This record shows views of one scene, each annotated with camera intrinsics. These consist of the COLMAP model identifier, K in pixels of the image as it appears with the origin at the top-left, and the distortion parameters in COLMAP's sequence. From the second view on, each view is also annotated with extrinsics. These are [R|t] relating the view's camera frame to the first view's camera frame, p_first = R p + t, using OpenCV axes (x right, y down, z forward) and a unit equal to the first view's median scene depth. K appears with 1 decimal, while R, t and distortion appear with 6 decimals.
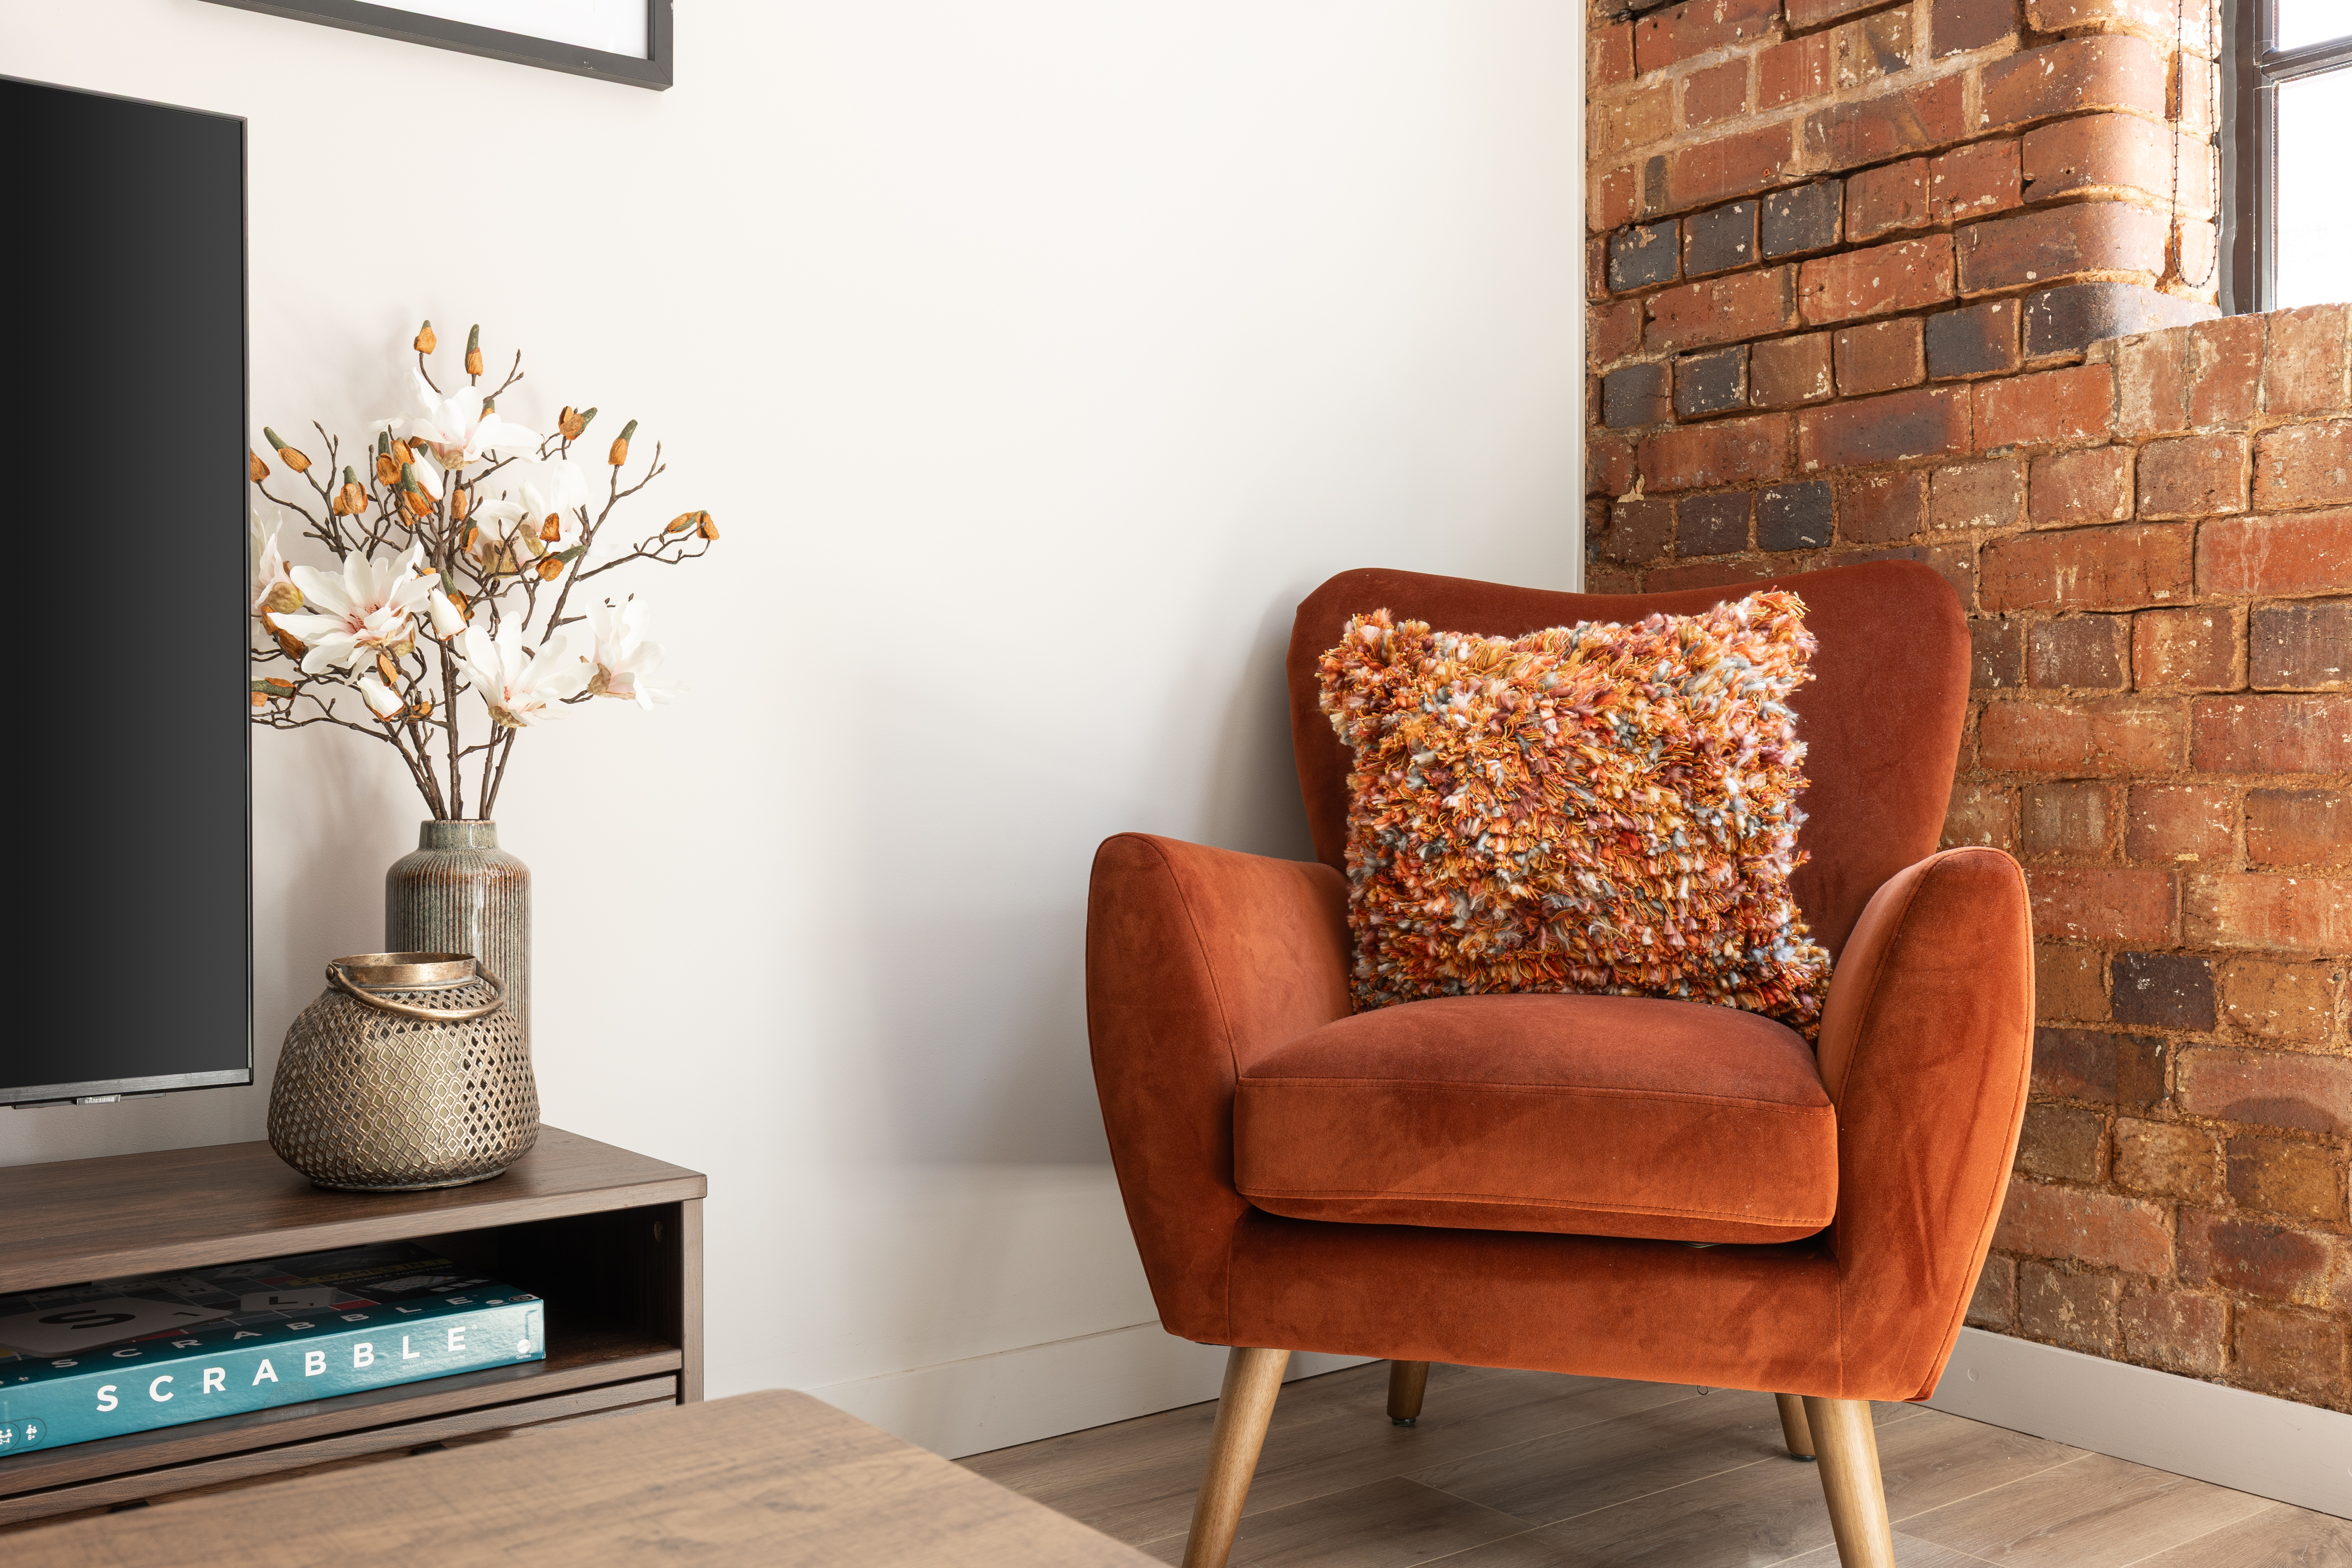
lens RADIAL K [[2291.6, 0, 1171.0], [0, 2291.6, 787.9], [0, 0, 1]] dist [-0.004726, 0.000000]
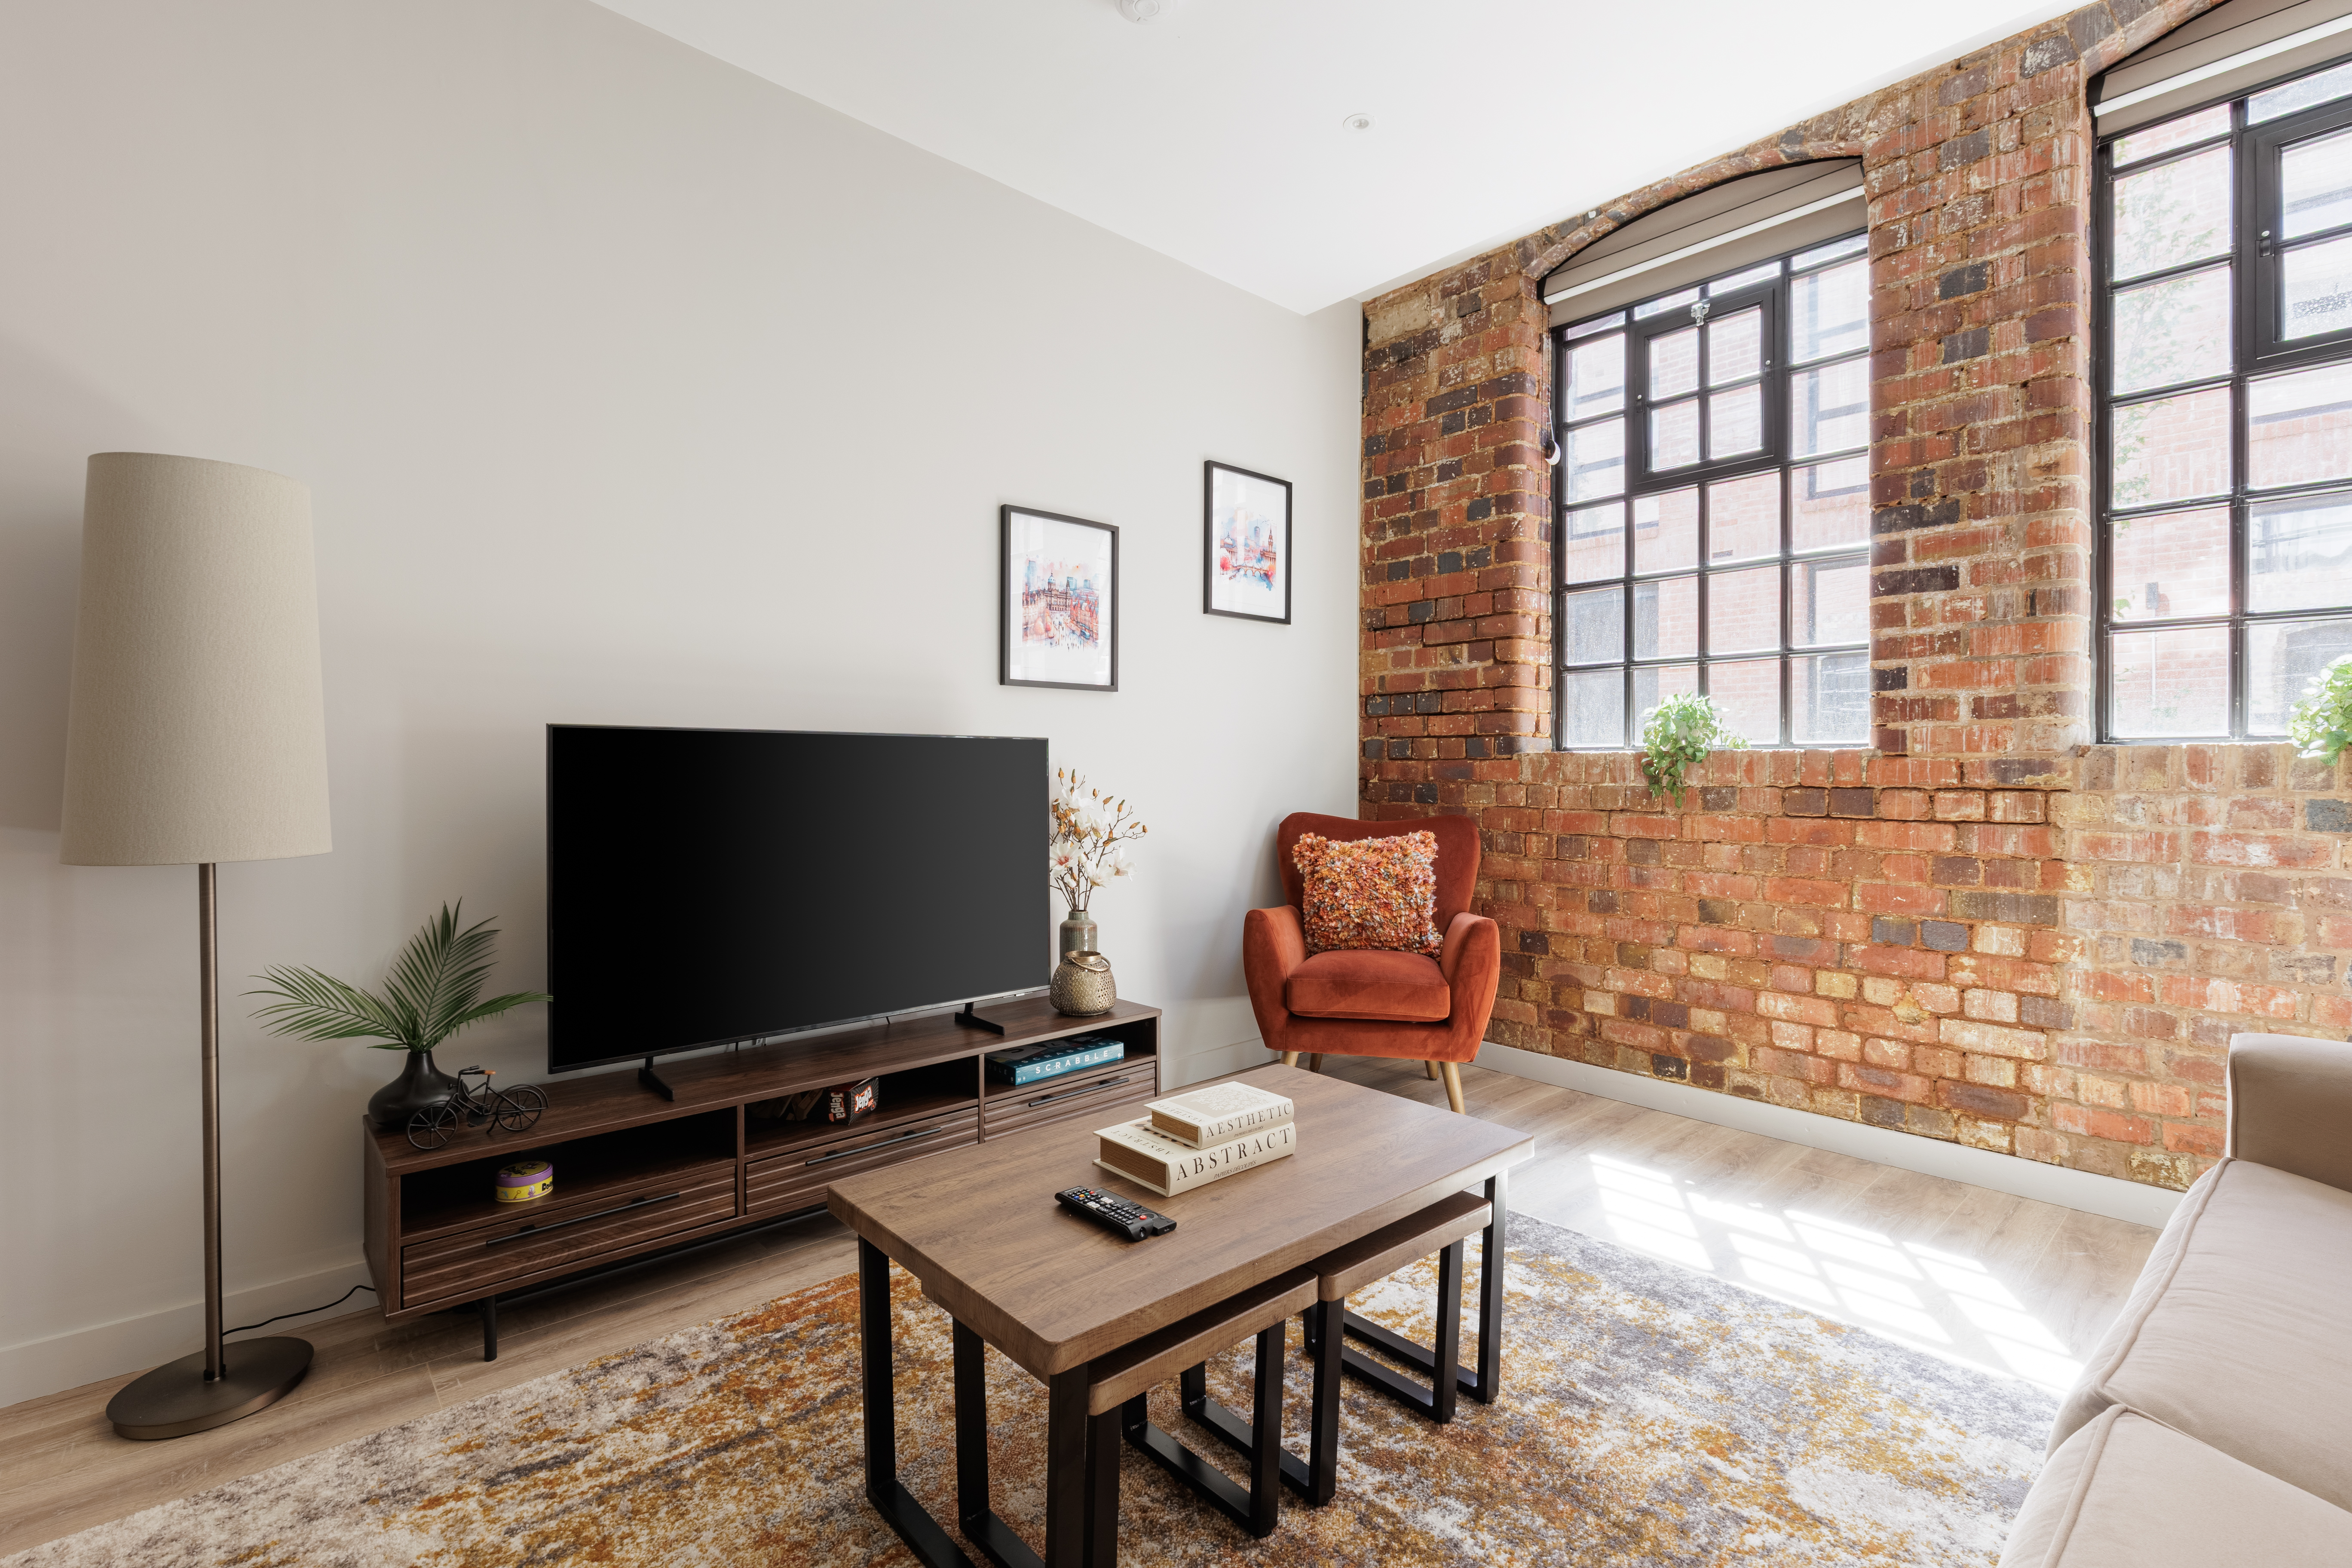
lens RADIAL K [[1055.5, 0, 1183.6], [0, 1055.5, 786.1], [0, 0, 1]] dist [-0.020985, -0.000545]
pose [[0.996927, 0.000739, 0.078332, -0.226834], [-0.000549, 0.999997, -0.002452, -0.148020], [-0.078334, 0.002402, 0.996924, -0.562464]]
